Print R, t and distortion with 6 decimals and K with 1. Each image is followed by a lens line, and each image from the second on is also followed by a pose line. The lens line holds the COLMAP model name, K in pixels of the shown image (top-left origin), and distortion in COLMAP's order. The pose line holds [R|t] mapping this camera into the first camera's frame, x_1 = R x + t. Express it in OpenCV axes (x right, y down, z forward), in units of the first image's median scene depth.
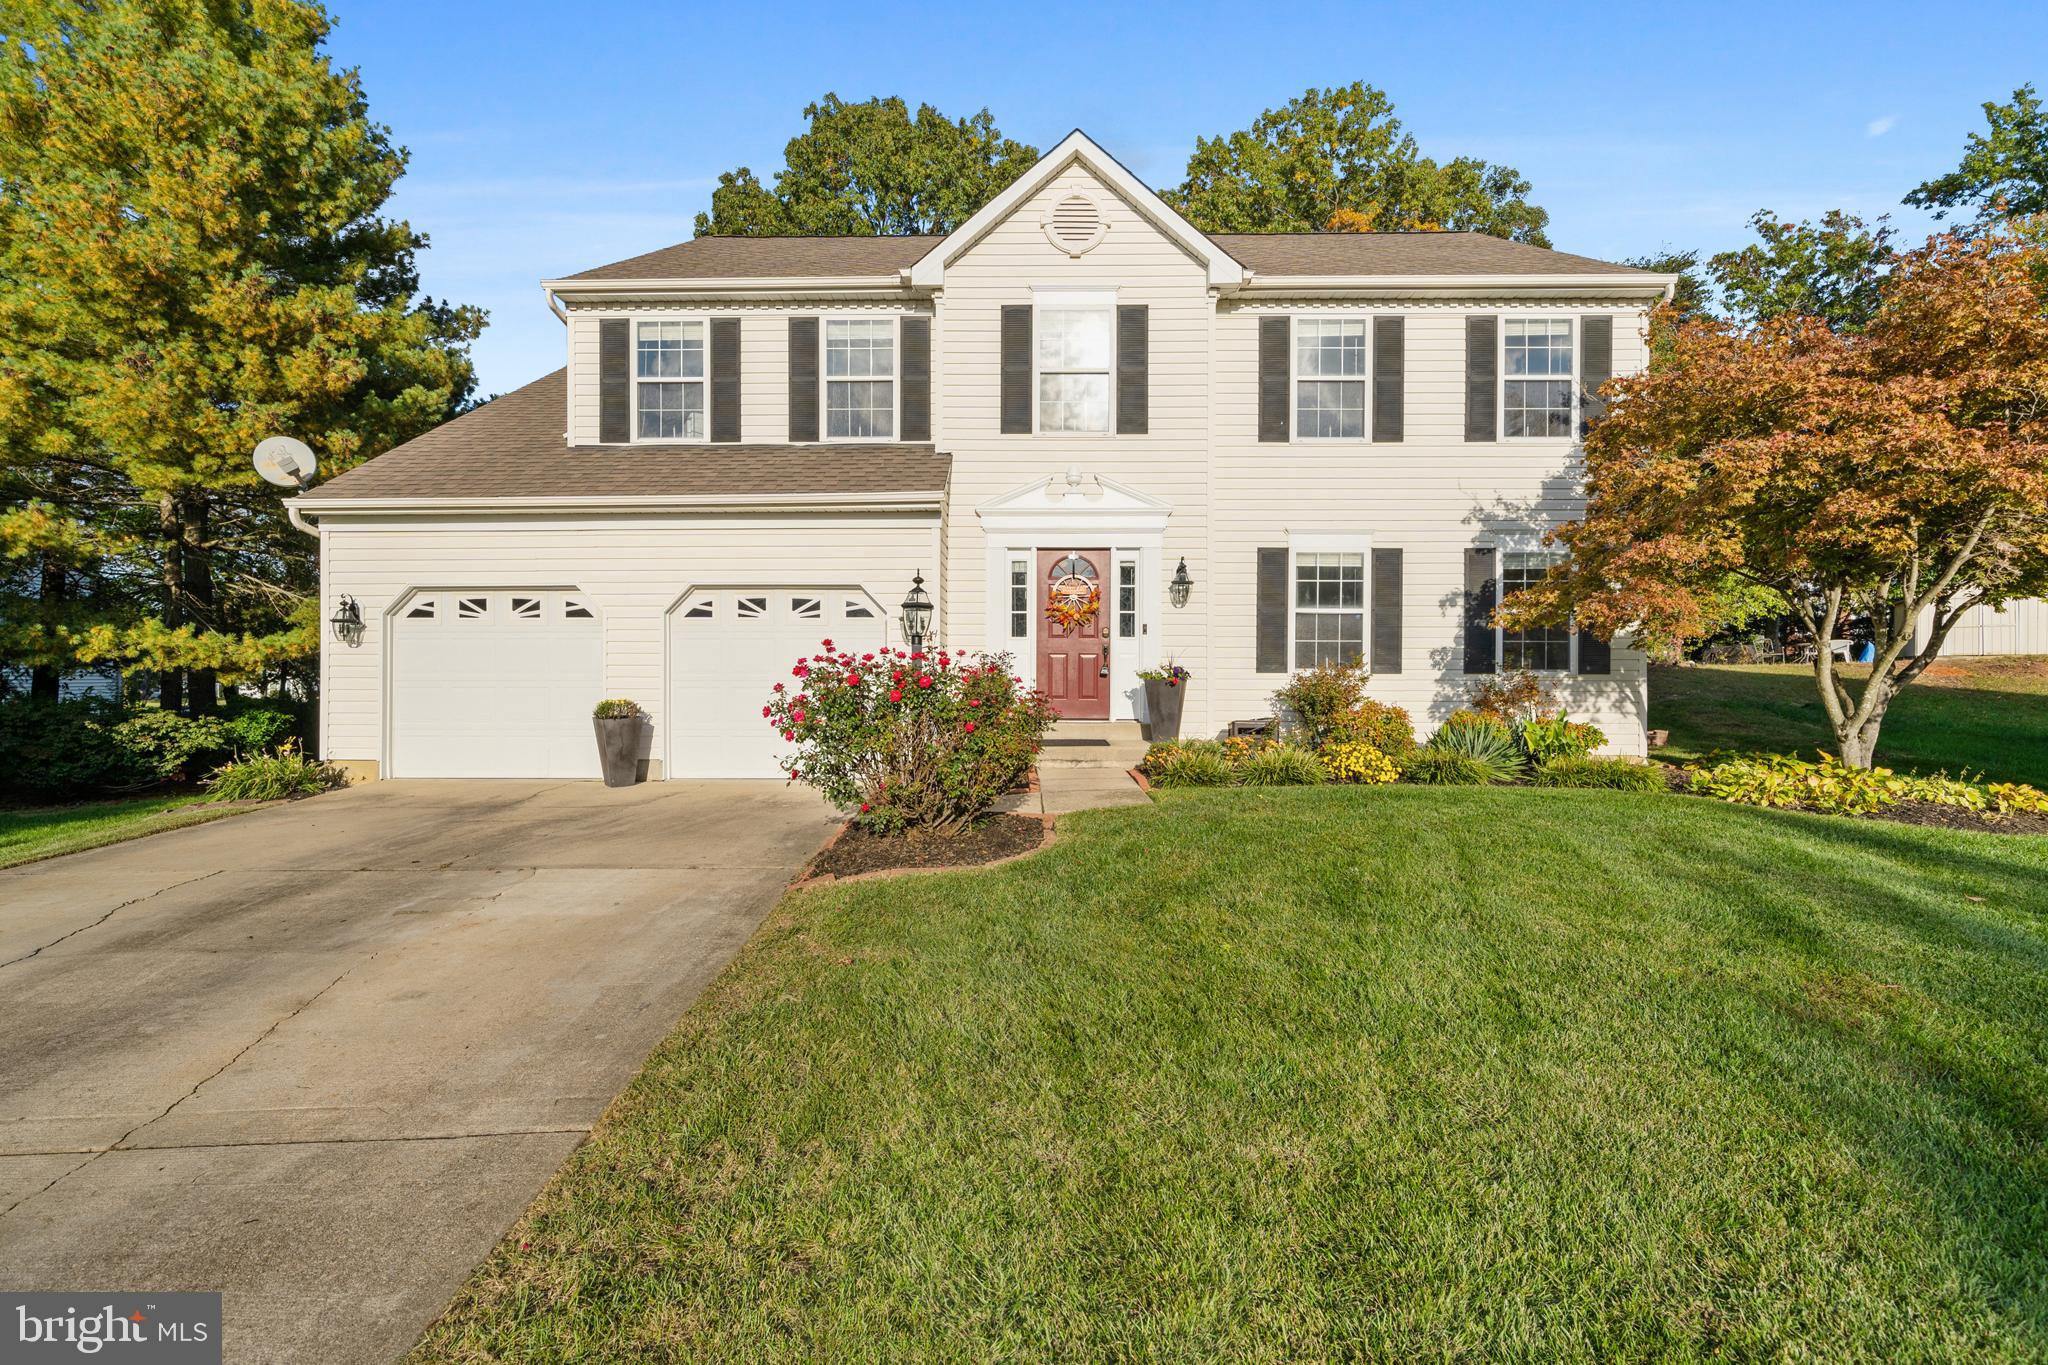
lens RADIAL K [[924.9, 0, 1022.6], [0, 924.9, 692.6], [0, 0, 1]] dist [0.004260, -0.004204]
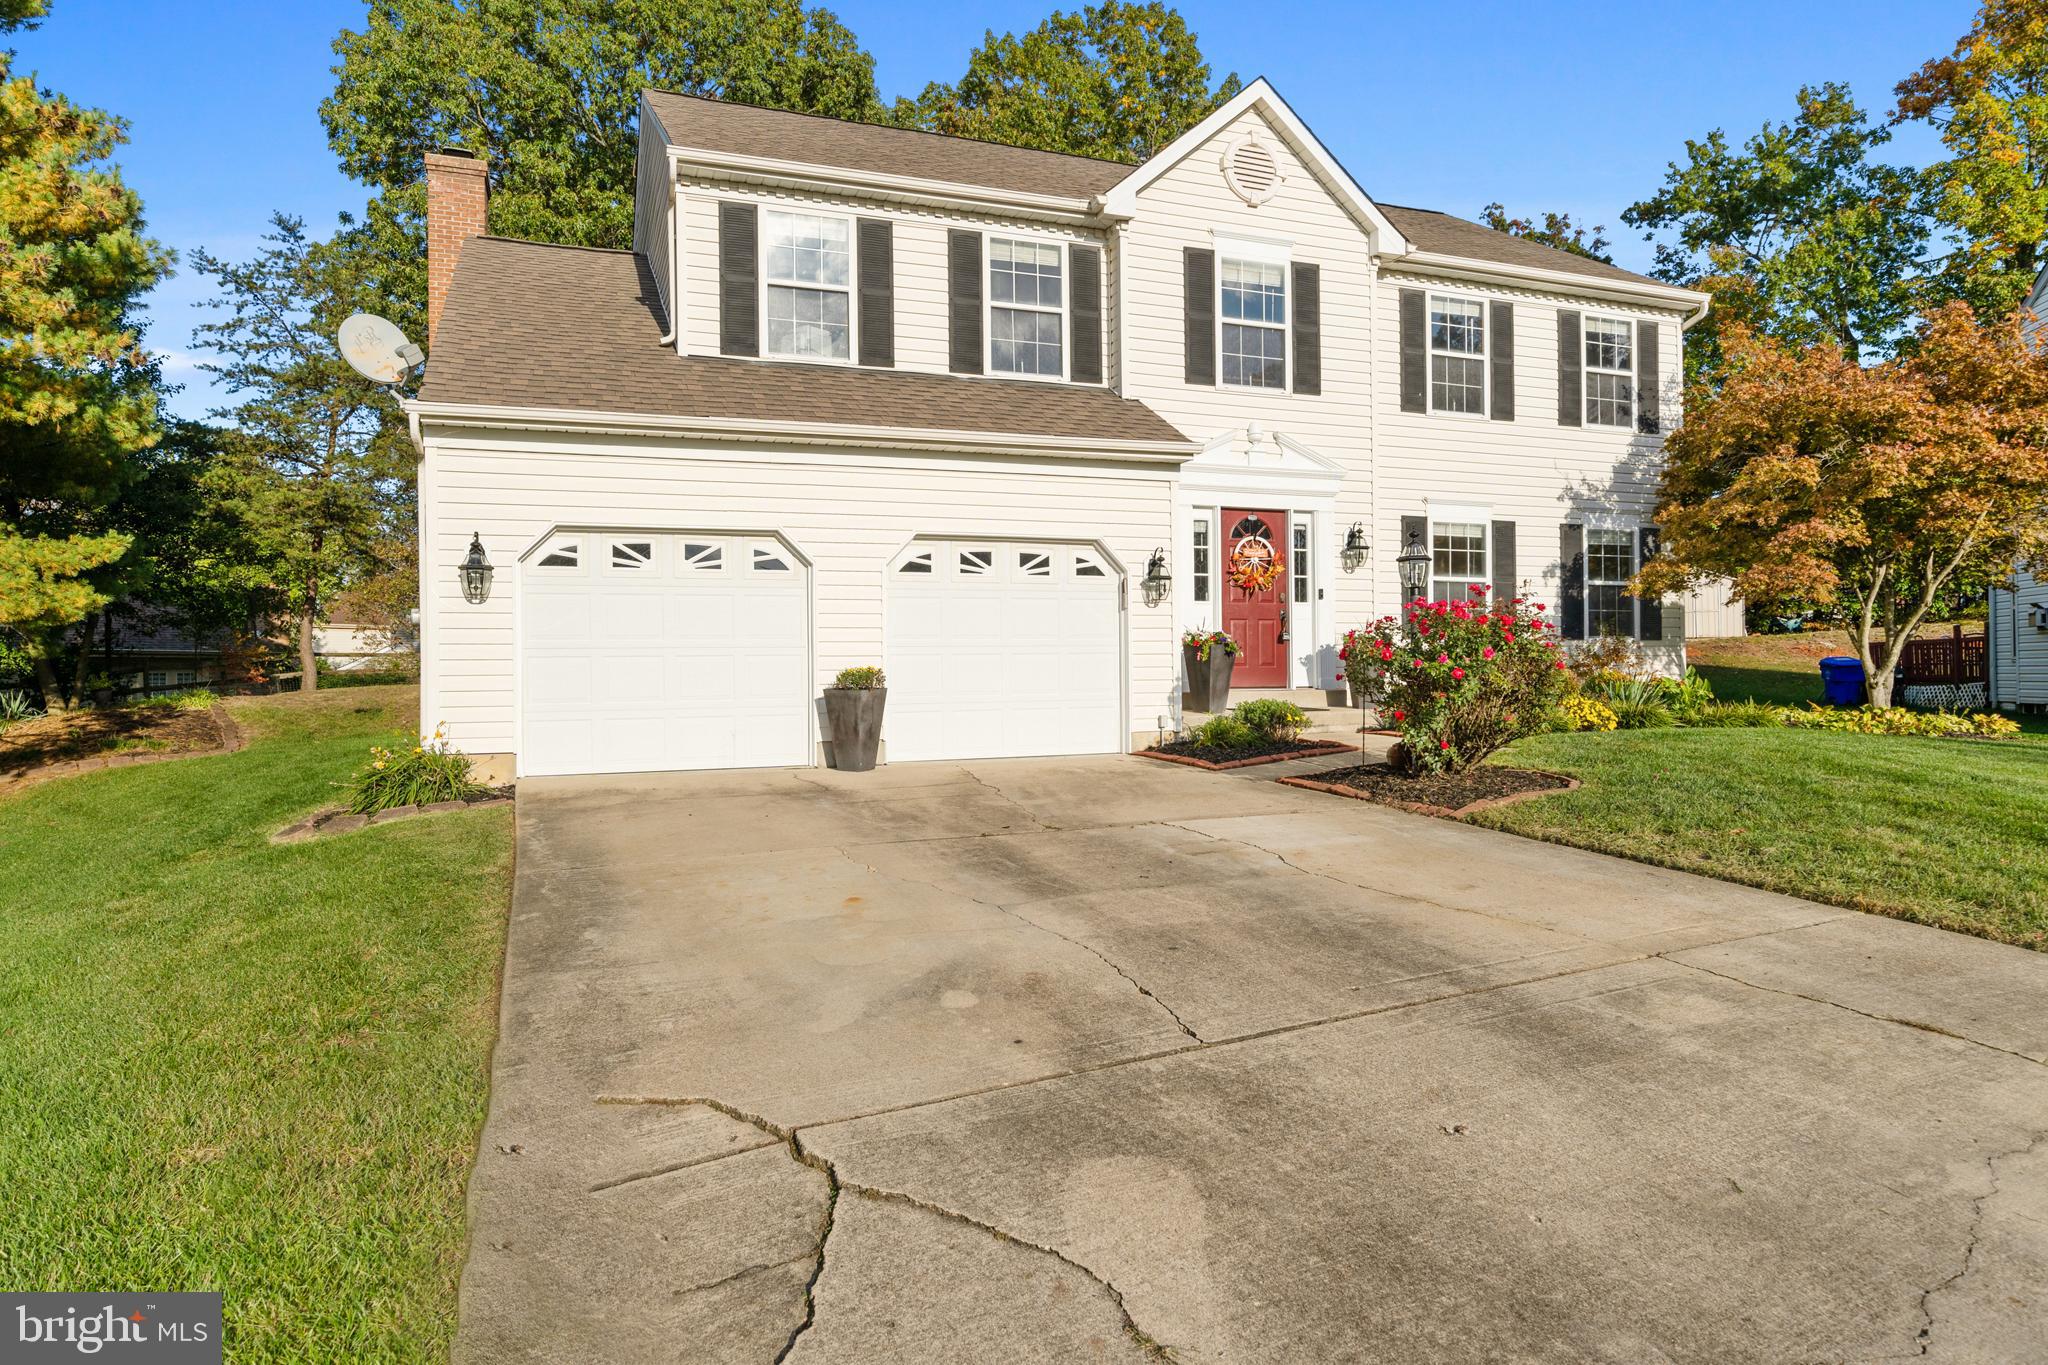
lens RADIAL K [[1097.4, 0, 1022.0], [0, 1097.4, 672.5], [0, 0, 1]] dist [-0.010043, 0.004753]
pose [[0.940540, -0.009325, 0.339555, -0.551374], [0.006124, 0.999926, 0.010497, 0.001028], [-0.339628, -0.007793, 0.940528, 0.006020]]
